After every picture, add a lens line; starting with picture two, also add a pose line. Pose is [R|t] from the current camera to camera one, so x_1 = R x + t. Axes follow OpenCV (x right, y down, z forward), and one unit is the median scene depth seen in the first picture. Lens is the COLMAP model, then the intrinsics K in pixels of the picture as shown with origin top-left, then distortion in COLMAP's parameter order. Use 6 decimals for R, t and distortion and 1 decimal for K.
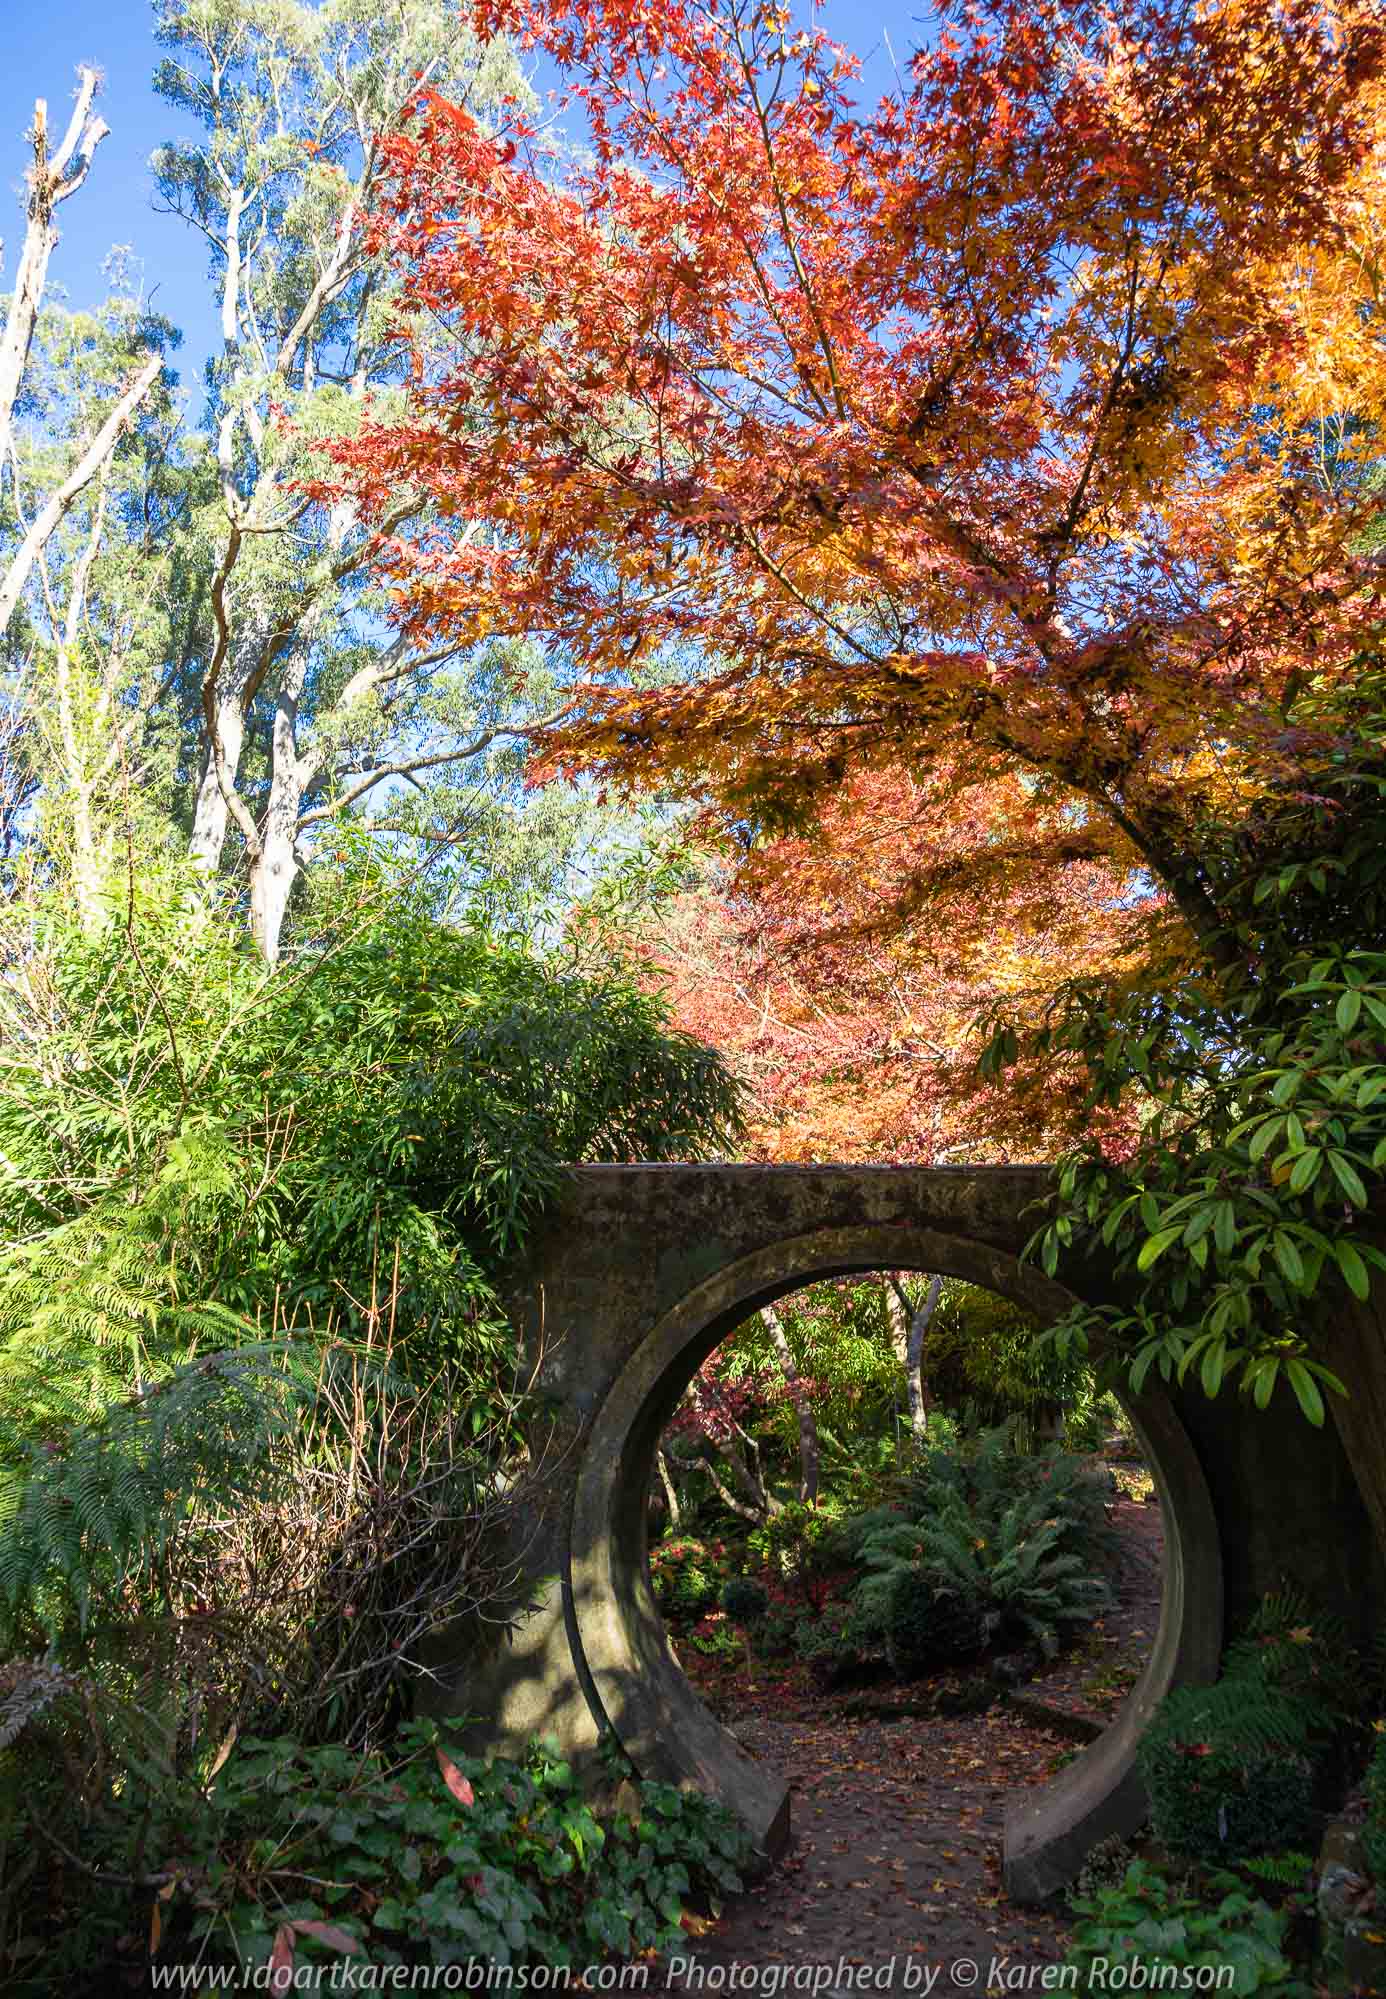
lens RADIAL K [[1508.1, 0, 695.3], [0, 1508.1, 954.4], [0, 0, 1]] dist [0.001835, 0.052648]
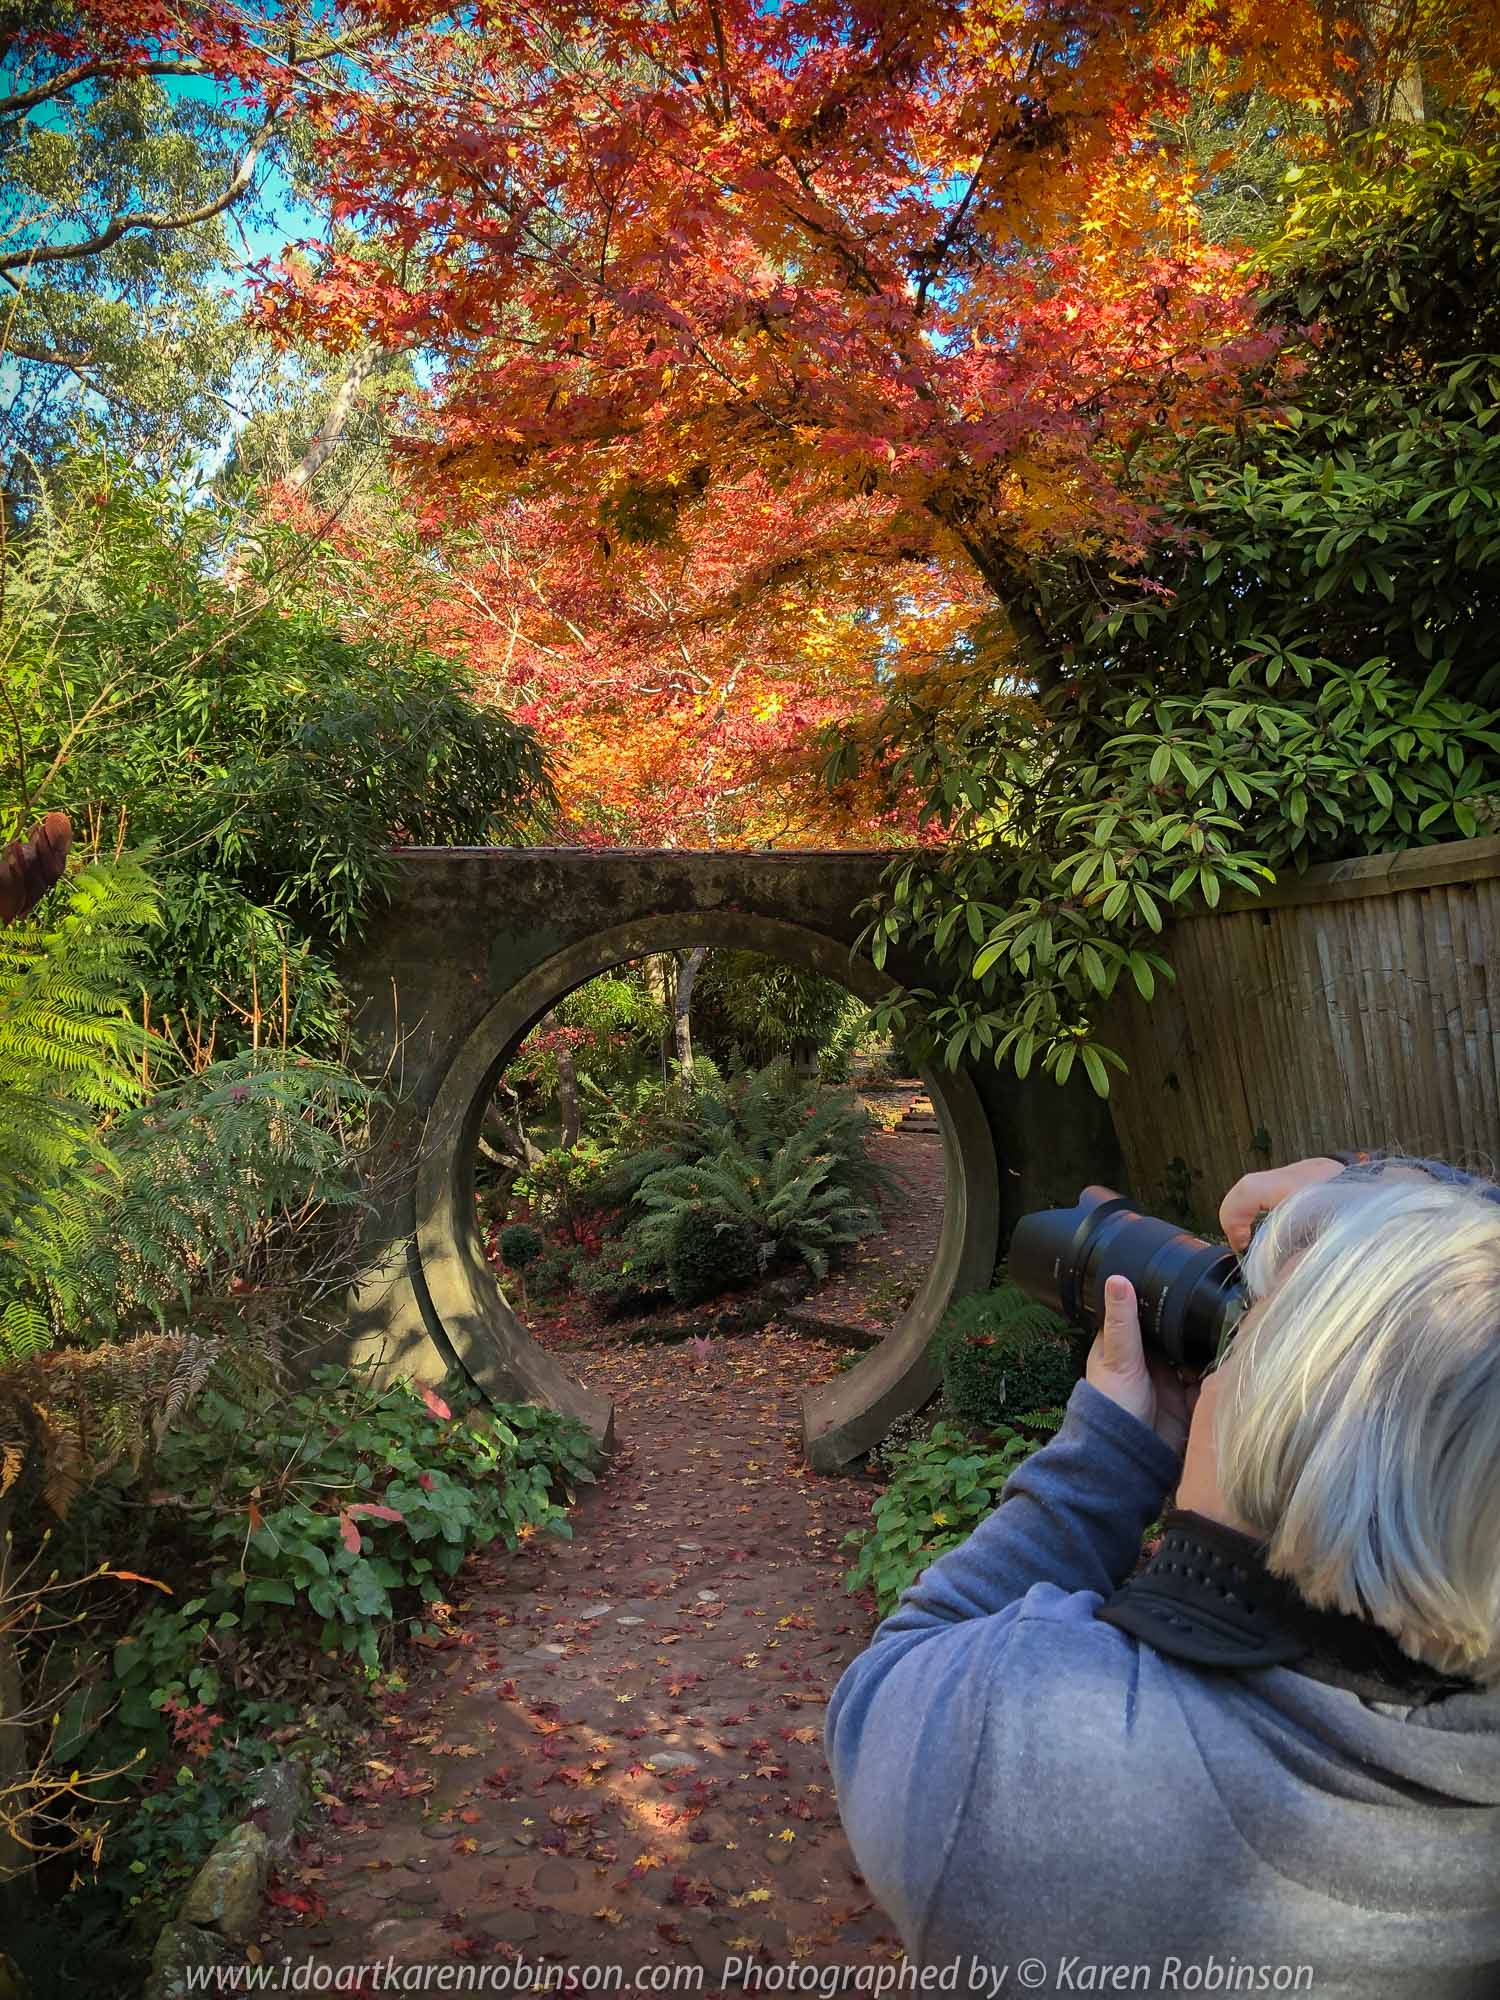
lens RADIAL K [[1637.4, 0, 750.5], [0, 1637.4, 995.9], [0, 0, 1]] dist [0.261143, -0.002939]
pose [[0.981808, -0.024277, 0.188320, -0.061972], [-0.024681, 0.967063, 0.253340, -0.051129], [-0.188267, -0.253379, 0.948870, -0.104745]]
